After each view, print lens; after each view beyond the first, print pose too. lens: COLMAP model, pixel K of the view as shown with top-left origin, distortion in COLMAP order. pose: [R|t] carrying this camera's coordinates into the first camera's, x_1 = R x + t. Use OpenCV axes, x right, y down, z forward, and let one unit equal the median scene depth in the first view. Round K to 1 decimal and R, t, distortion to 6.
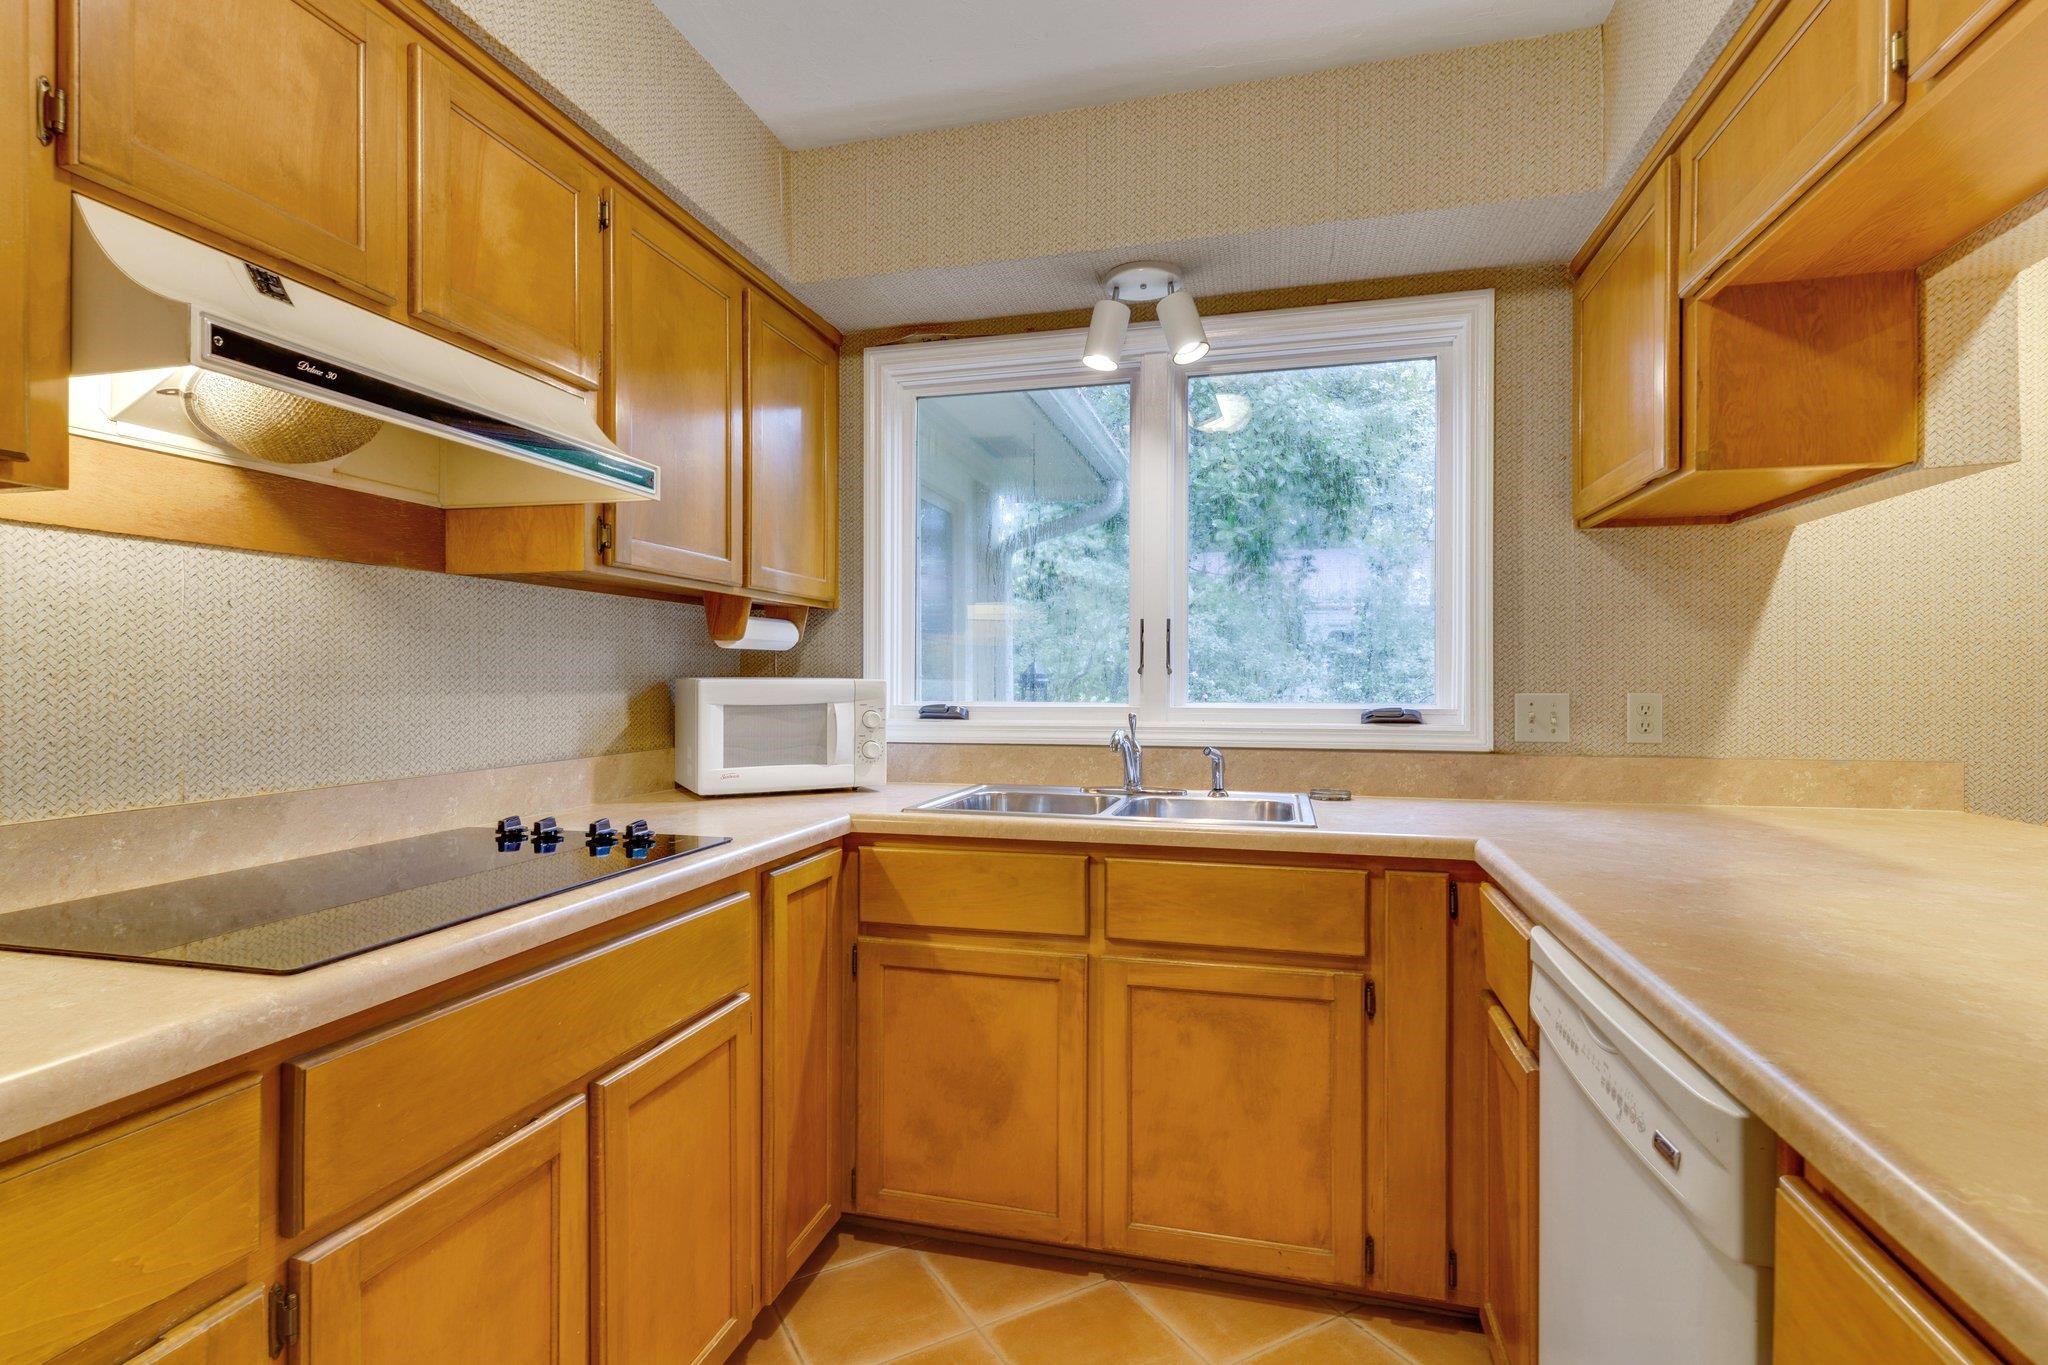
lens RADIAL K [[979.2, 0, 1016.1], [0, 979.2, 678.6], [0, 0, 1]] dist [-0.000688, -0.000451]
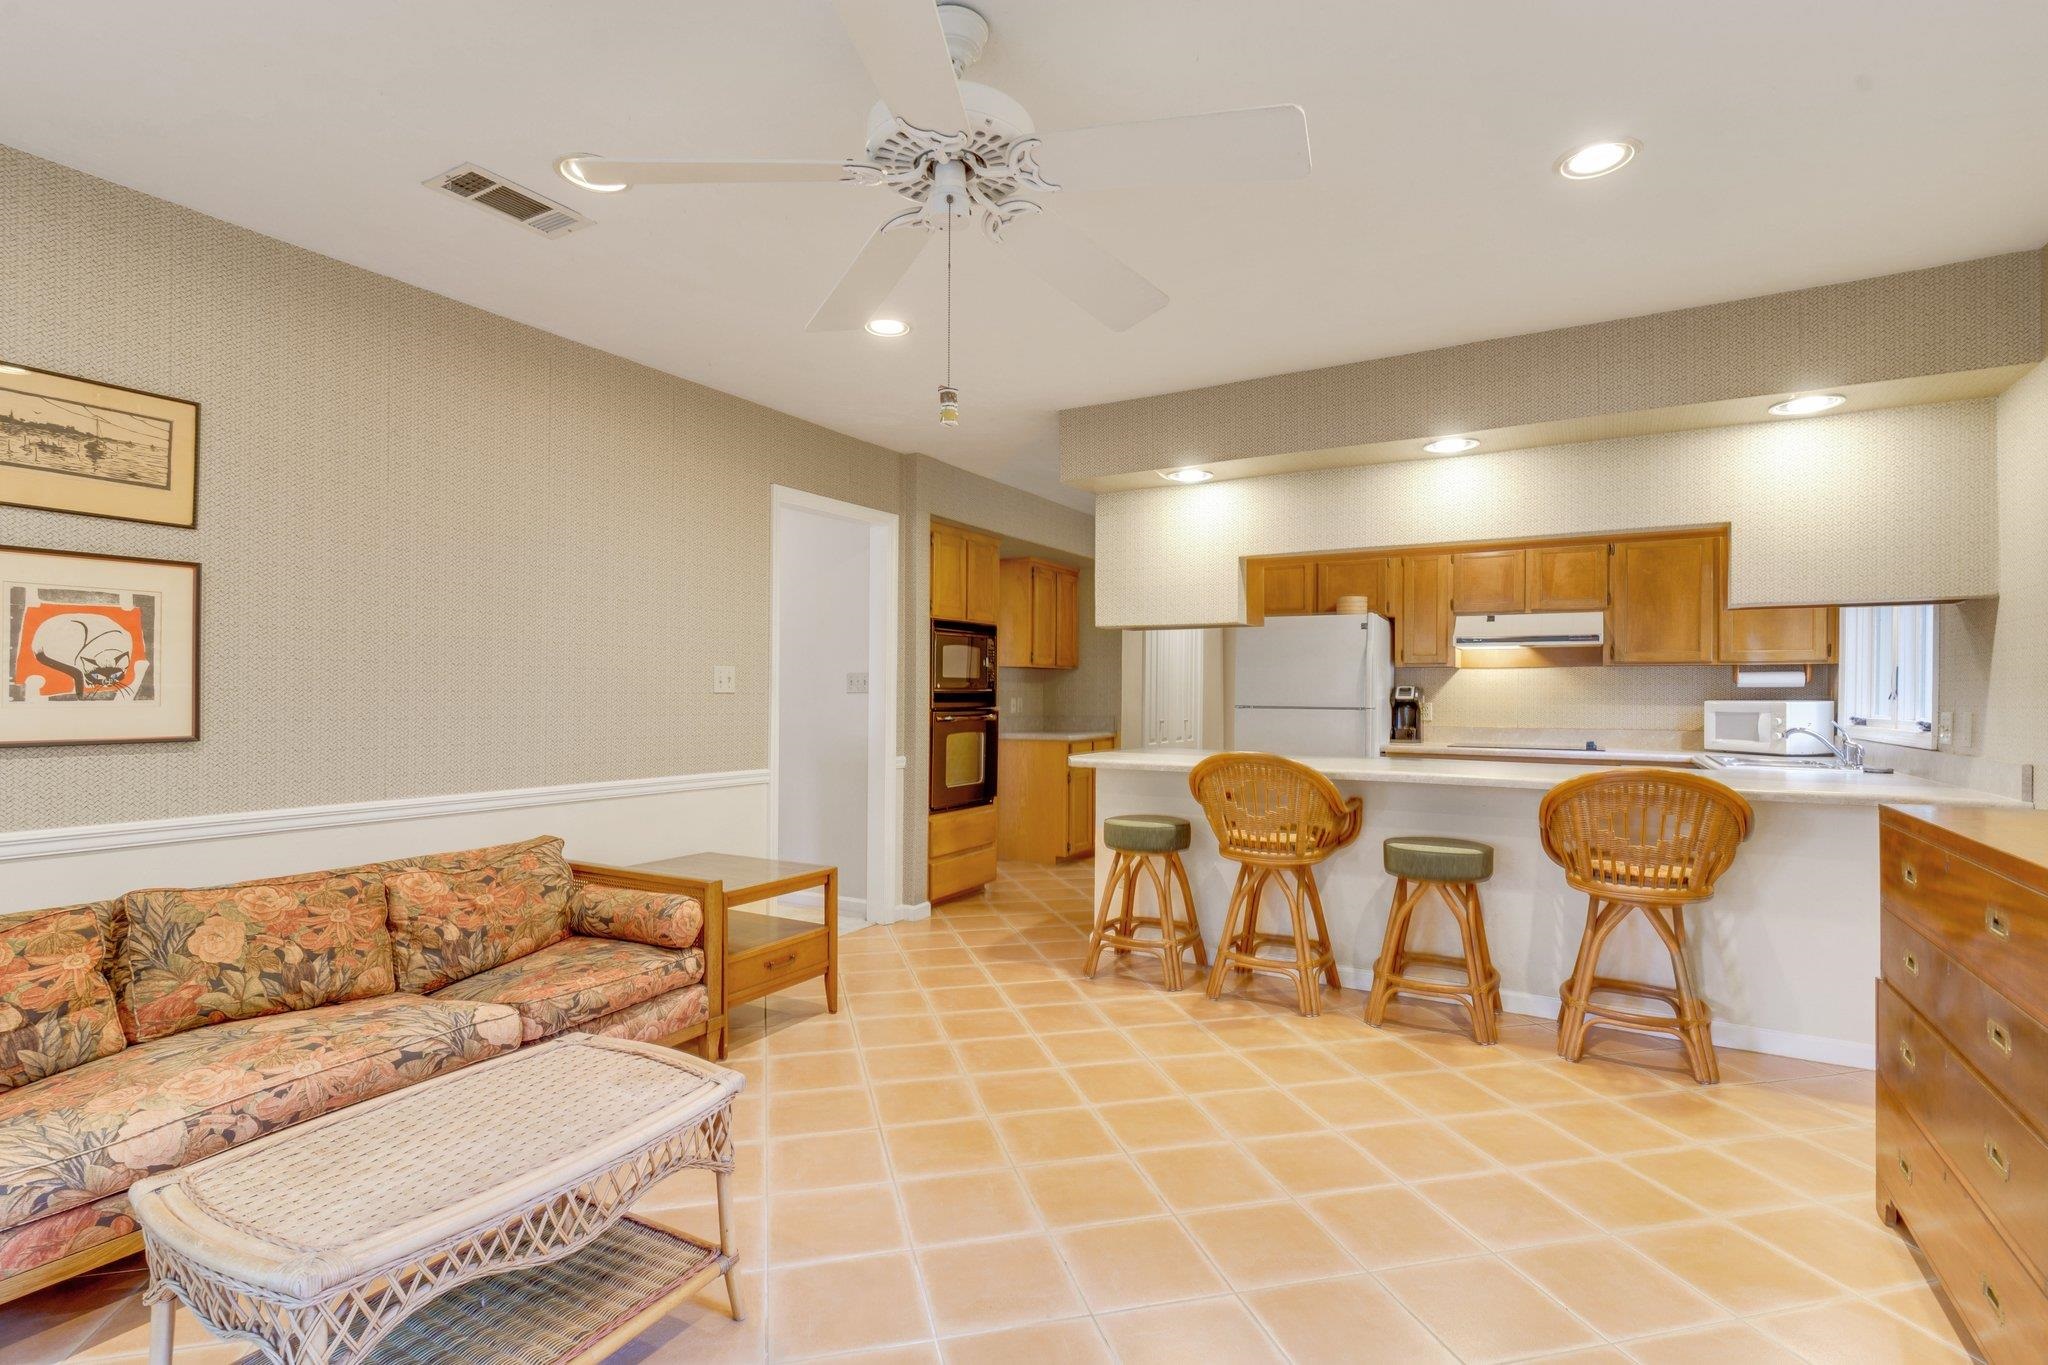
lens RADIAL K [[979.2, 0, 1016.1], [0, 979.2, 678.6], [0, 0, 1]] dist [-0.000688, -0.000451]
pose [[-0.272611, -0.010742, -0.962064, 2.416404], [-0.007340, 0.999932, -0.009085, -0.019009], [0.962096, 0.004585, -0.272671, 0.019881]]
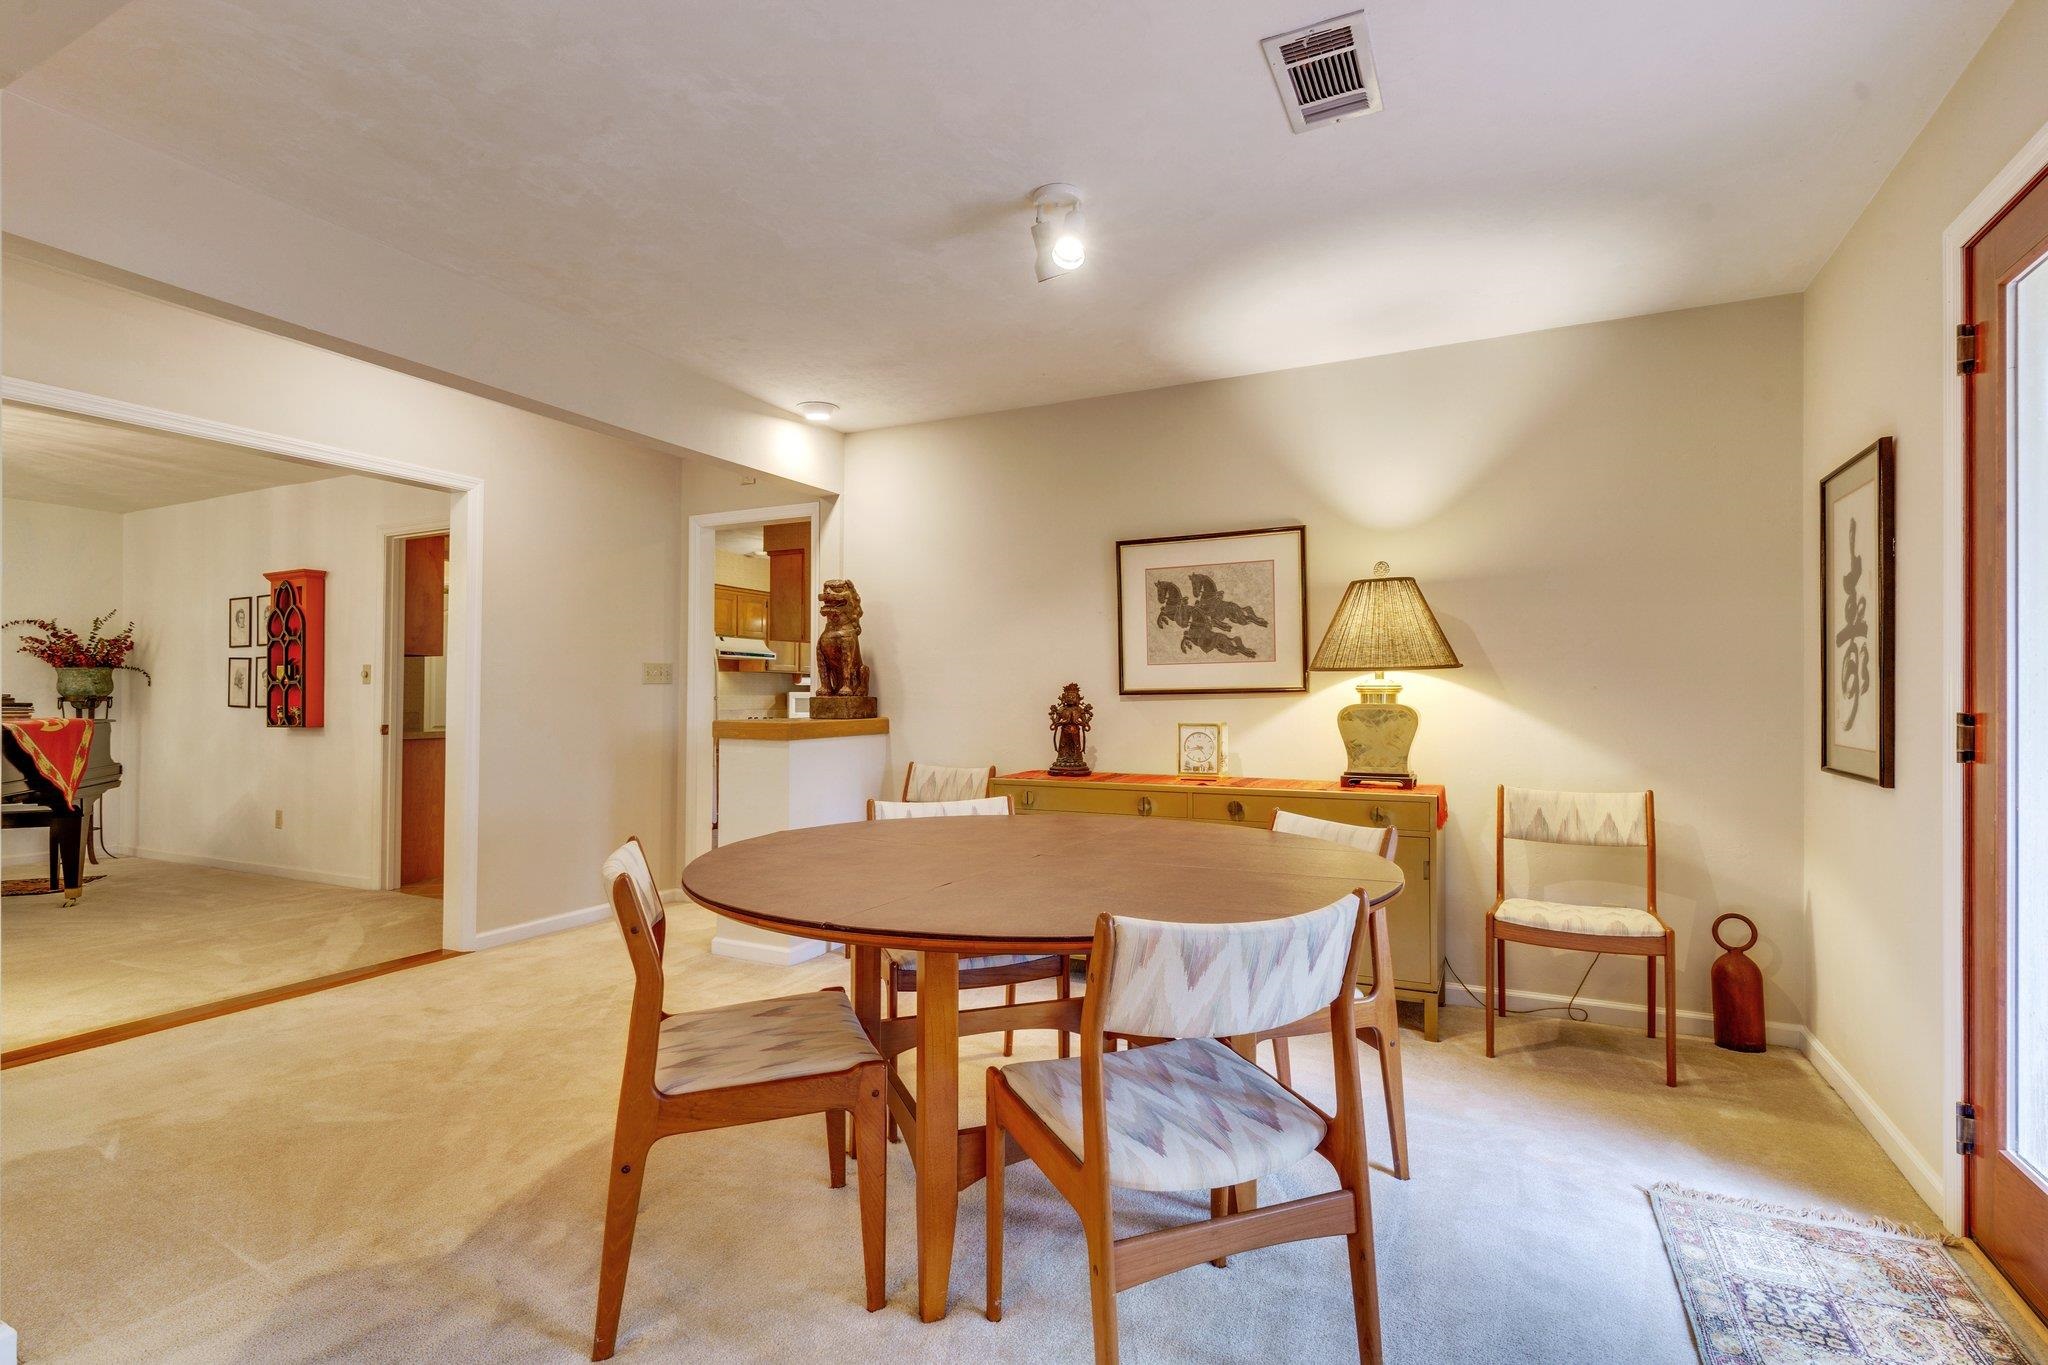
lens RADIAL K [[979.2, 0, 1019.9], [0, 979.2, 689.4], [0, 0, 1]] dist [0.000911, -0.000033]
pose [[0.979501, -0.000509, -0.201439, 1.538997], [-0.001740, 0.999938, -0.010990, 0.033381], [0.201432, 0.011116, 0.979439, -3.023364]]
